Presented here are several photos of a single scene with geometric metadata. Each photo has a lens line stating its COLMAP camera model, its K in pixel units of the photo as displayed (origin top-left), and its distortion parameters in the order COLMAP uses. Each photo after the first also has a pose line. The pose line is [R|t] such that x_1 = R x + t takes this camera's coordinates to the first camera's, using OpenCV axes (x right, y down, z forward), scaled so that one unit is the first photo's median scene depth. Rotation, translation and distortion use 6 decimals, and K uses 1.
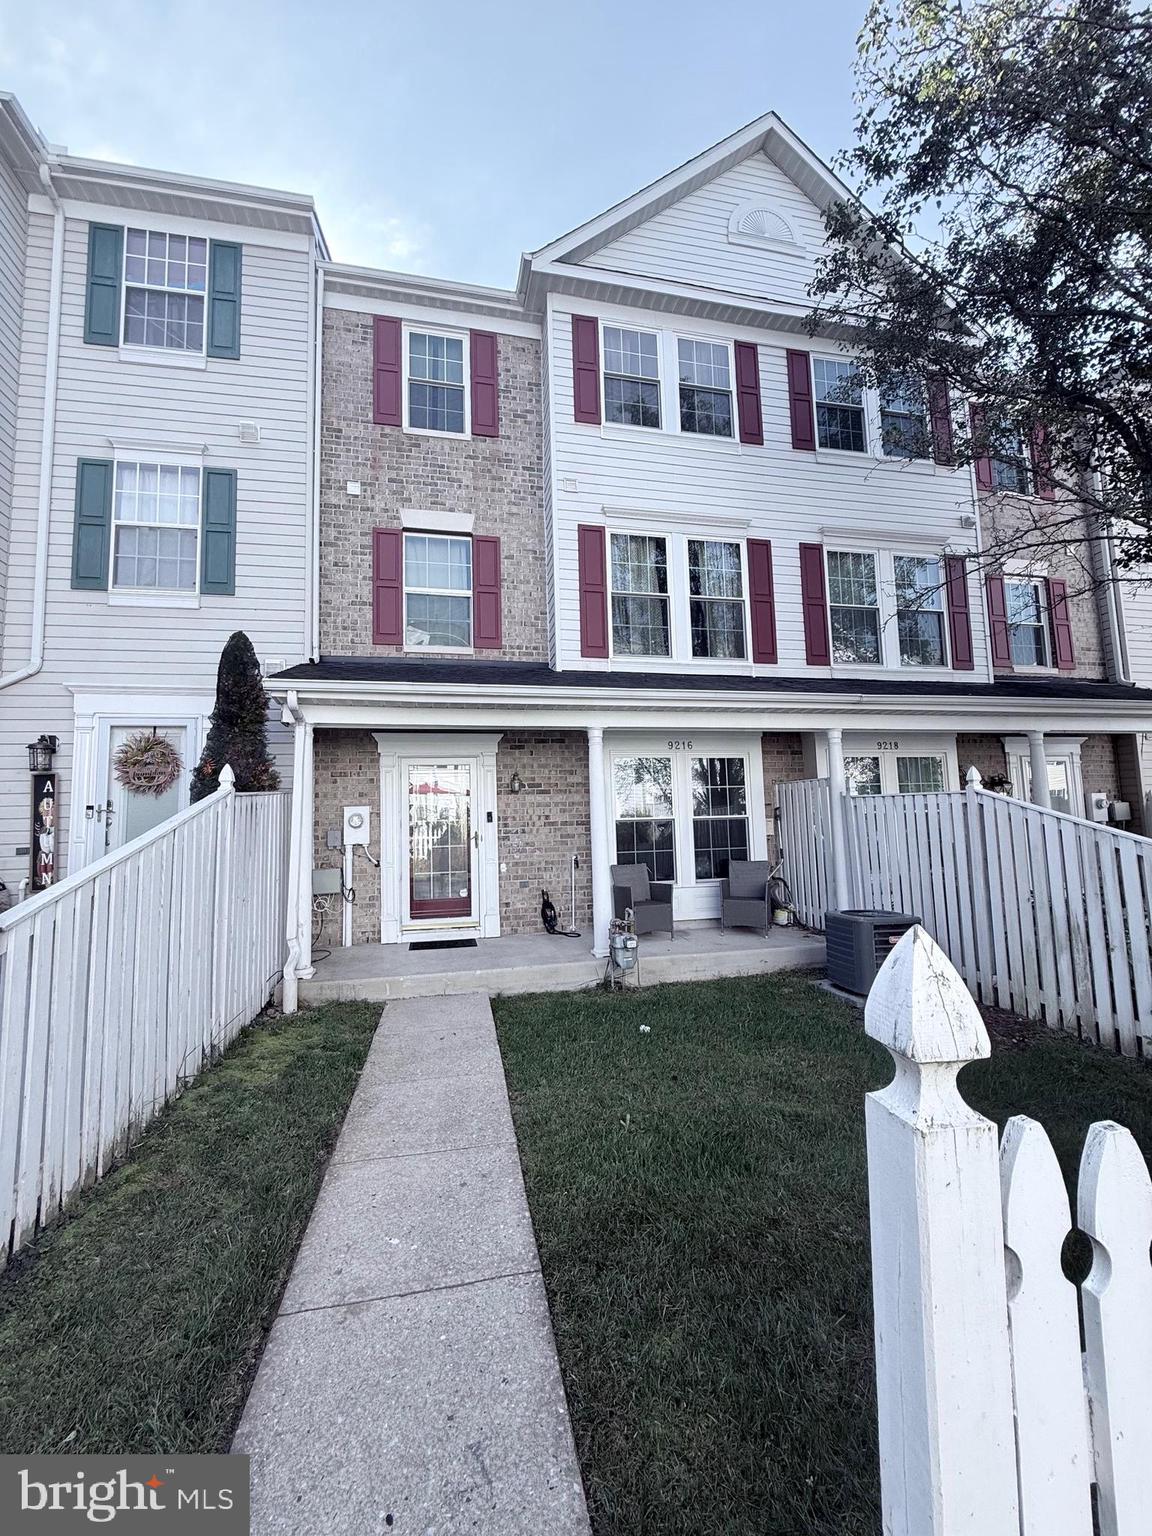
lens RADIAL K [[611.5, 0, 575.9], [0, 611.5, 764.2], [0, 0, 1]] dist [-0.002581, 0.000485]
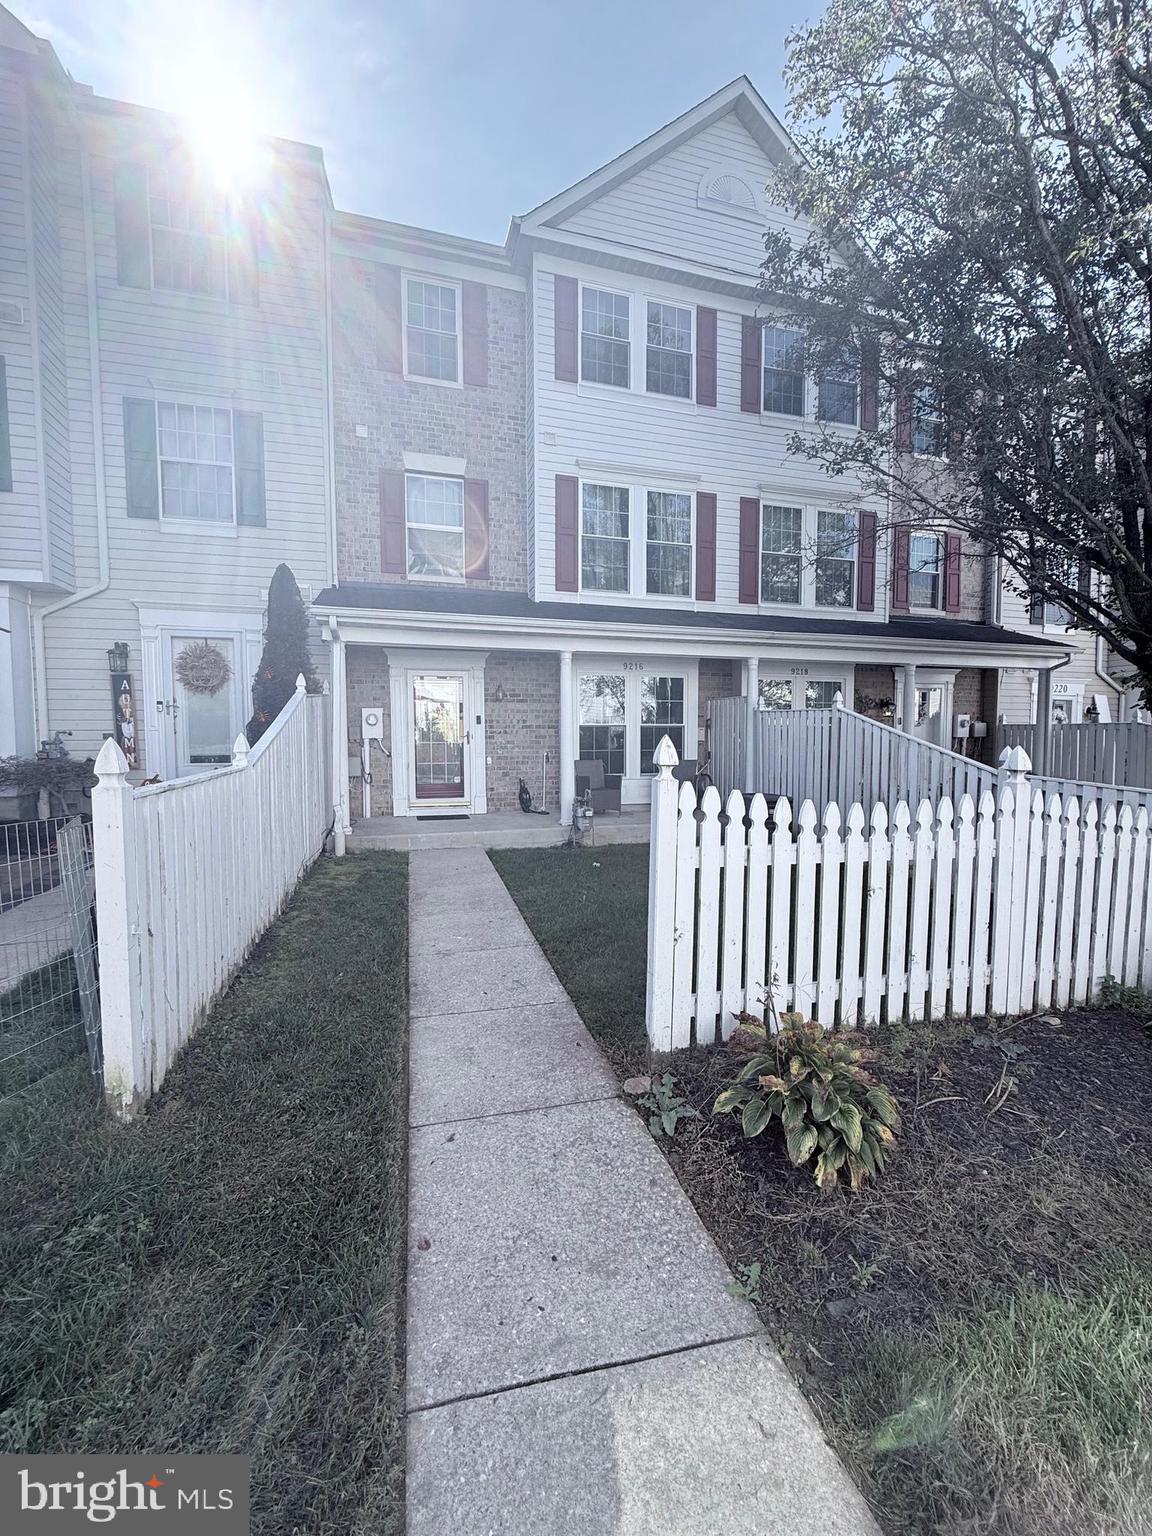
lens RADIAL K [[611.5, 0, 576.3], [0, 611.5, 767.2], [0, 0, 1]] dist [-0.002581, 0.000485]
pose [[0.997542, 0.021630, 0.066642, -0.023702], [-0.031249, 0.988662, 0.146869, -0.007456], [-0.062710, -0.148590, 0.986908, -0.255087]]
